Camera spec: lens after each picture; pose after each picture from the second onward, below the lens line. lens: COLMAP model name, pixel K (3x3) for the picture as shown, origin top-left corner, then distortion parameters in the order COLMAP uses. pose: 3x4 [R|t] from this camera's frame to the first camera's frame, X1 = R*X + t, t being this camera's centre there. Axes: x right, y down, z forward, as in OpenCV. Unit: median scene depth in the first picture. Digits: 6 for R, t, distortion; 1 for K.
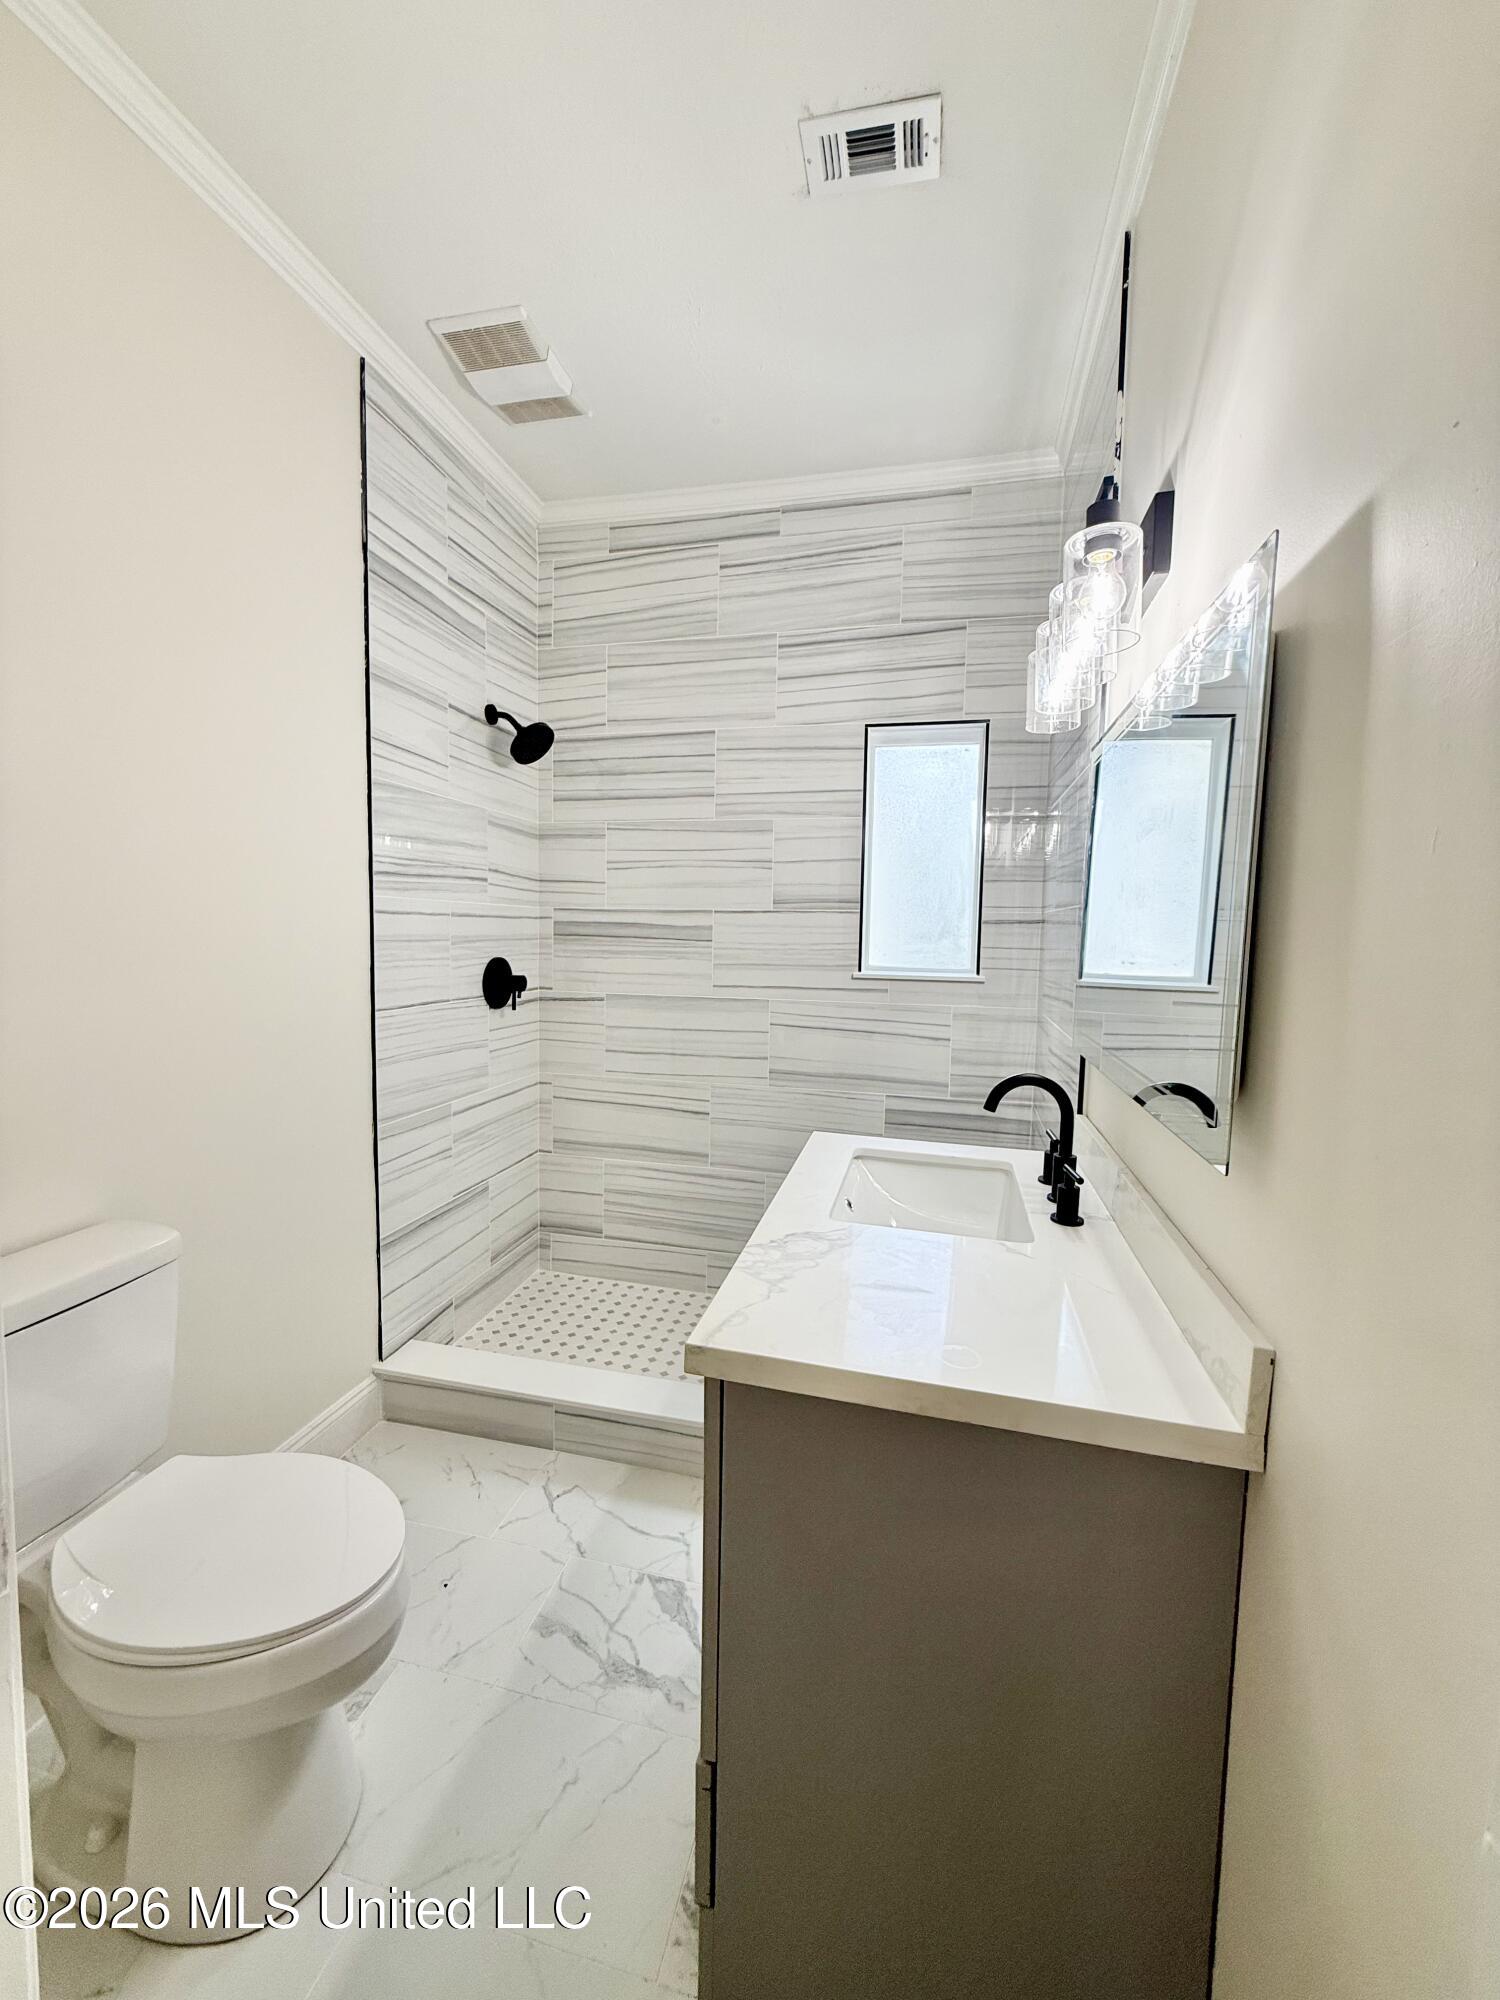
lens RADIAL K [[796.5, 0, 749.8], [0, 796.5, 1000.2], [0, 0, 1]] dist [-0.000635, 0.000583]
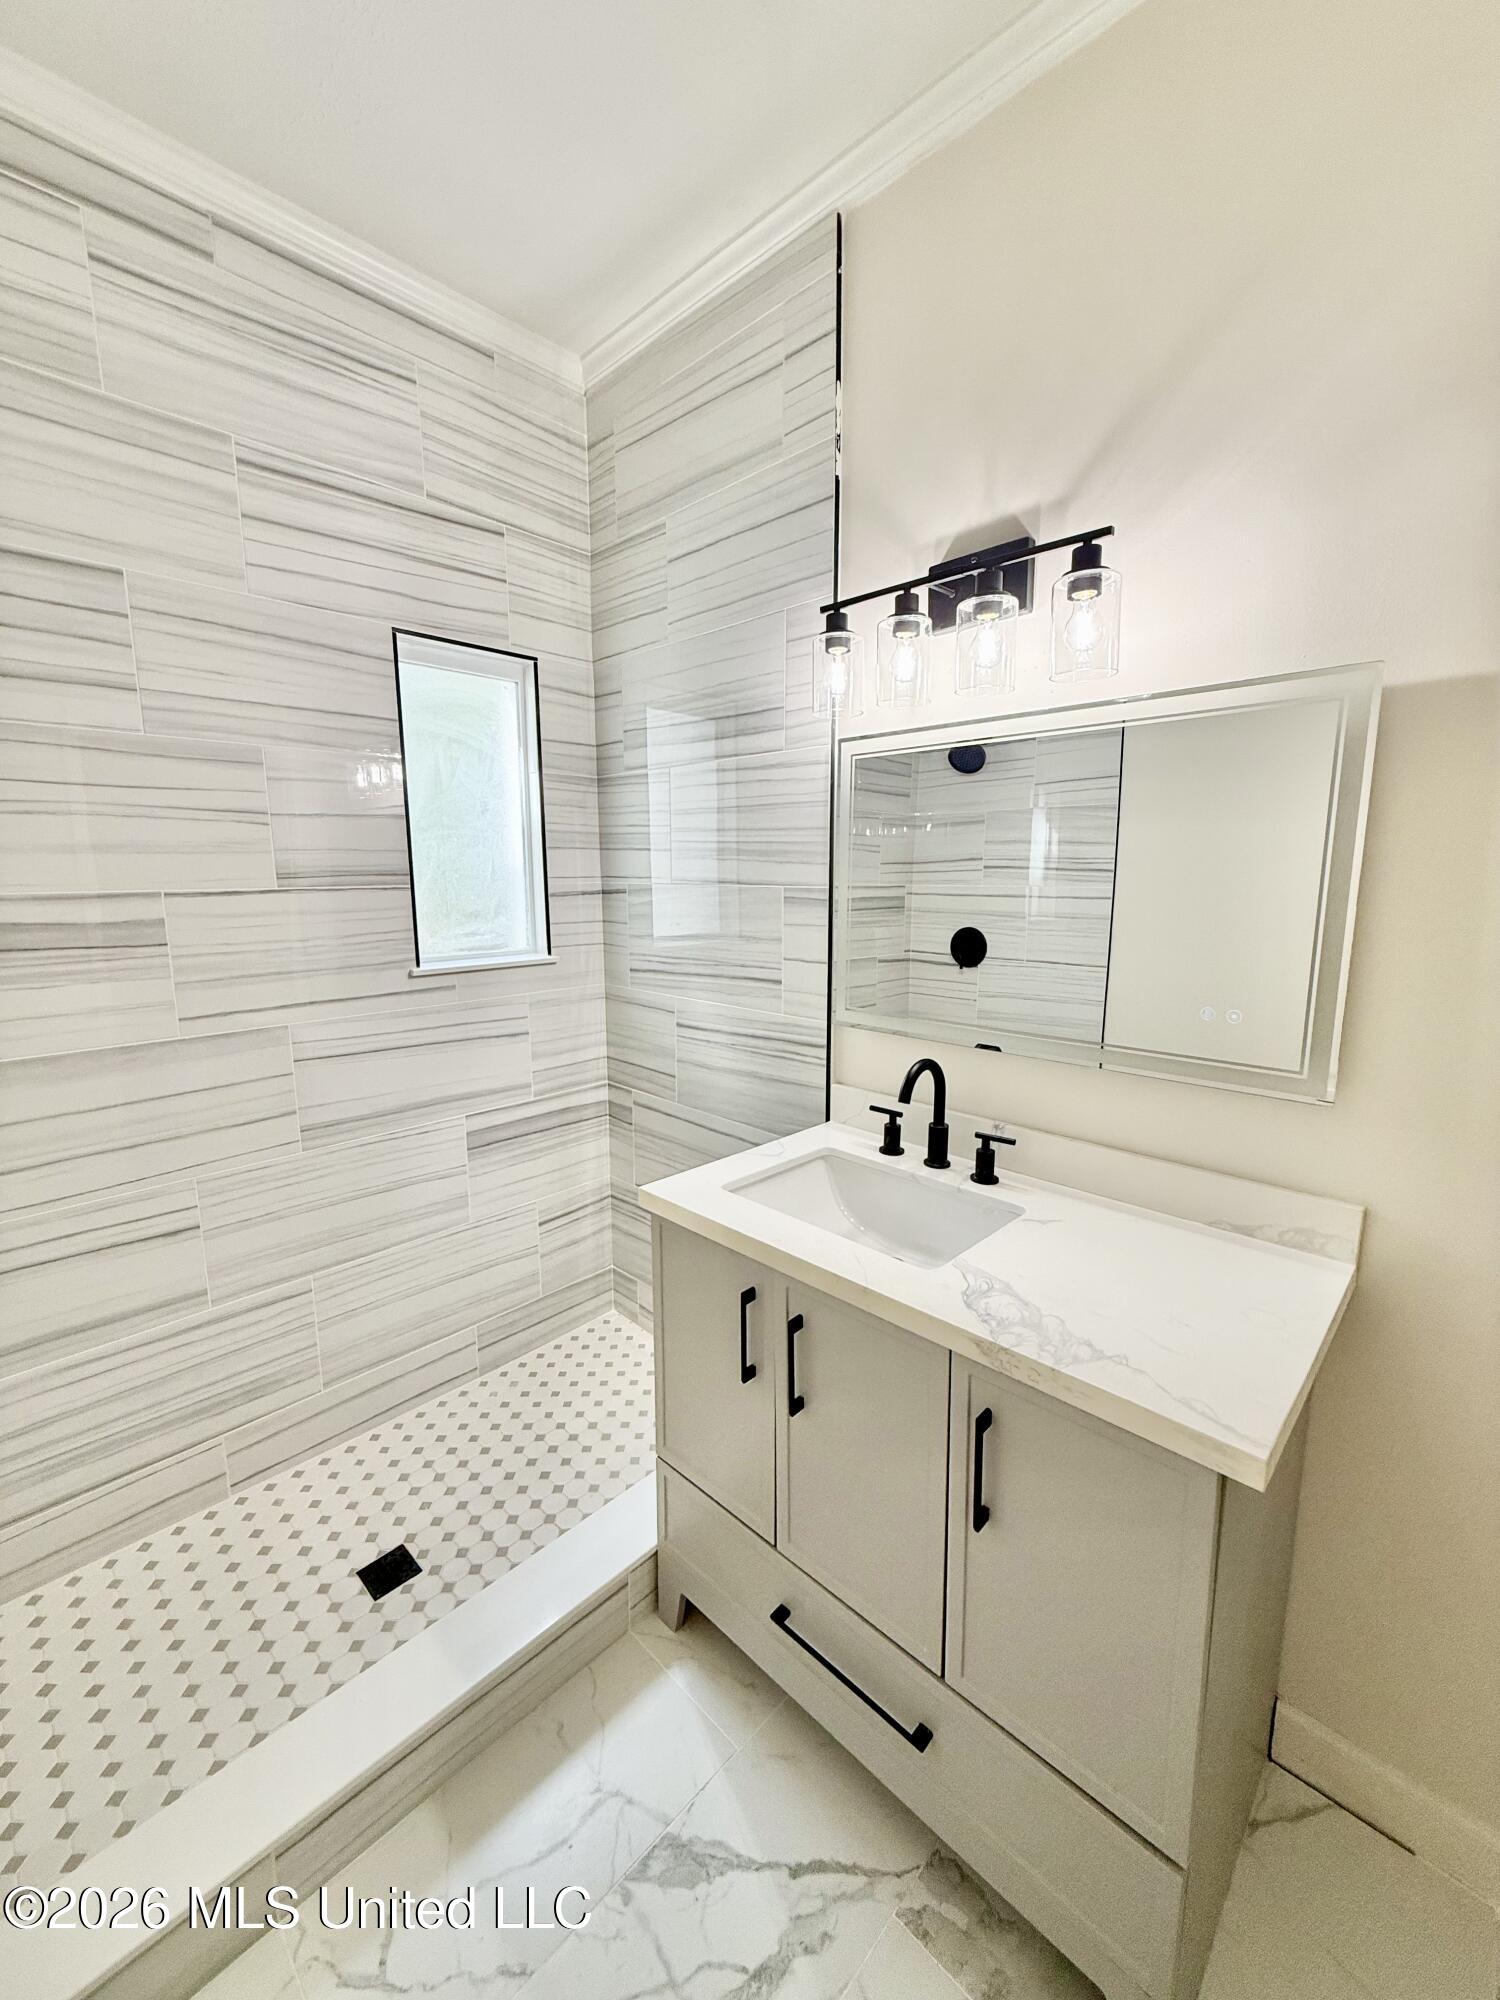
lens RADIAL K [[796.5, 0, 751.9], [0, 796.5, 999.0], [0, 0, 1]] dist [-0.000635, 0.000583]
pose [[0.517144, -0.156331, 0.841500, -0.345449], [0.086916, 0.987687, 0.130075, -0.078316], [-0.851474, 0.005872, 0.524365, 0.343300]]
